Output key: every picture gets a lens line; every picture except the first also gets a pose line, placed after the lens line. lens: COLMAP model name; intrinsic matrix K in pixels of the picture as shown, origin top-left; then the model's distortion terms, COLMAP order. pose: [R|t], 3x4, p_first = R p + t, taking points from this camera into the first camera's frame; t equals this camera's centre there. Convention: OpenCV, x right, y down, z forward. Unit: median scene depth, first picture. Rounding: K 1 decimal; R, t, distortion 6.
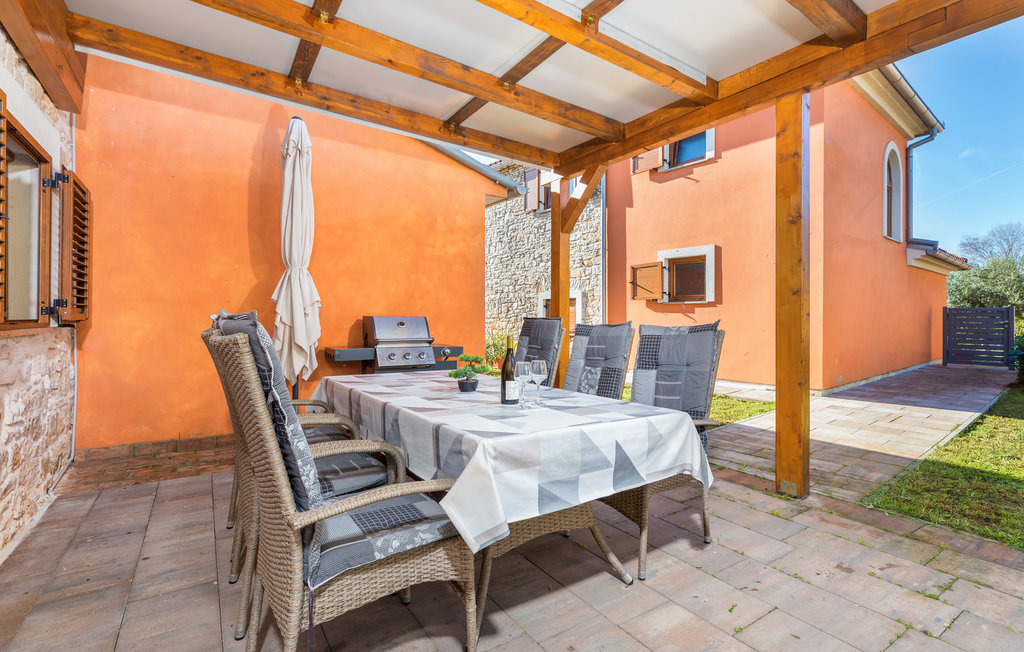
lens RADIAL K [[463.0, 0, 512.0], [0, 463.0, 326.0], [0, 0, 1]] dist [0.004385, 0.000492]
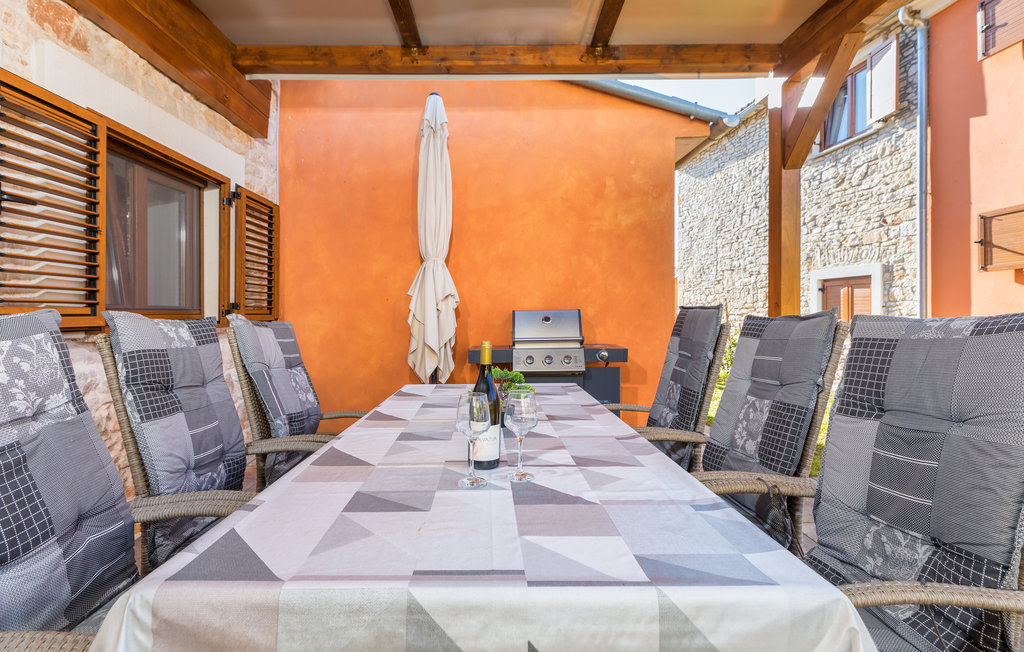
lens RADIAL K [[481.2, 0, 512.0], [0, 481.2, 326.0], [0, 0, 1]] dist [0.001463, 0.000395]
pose [[0.836949, -0.007371, -0.547232, 0.156615], [0.014660, 0.999852, 0.008954, -0.000886], [0.547085, -0.015516, 0.836933, 0.255848]]
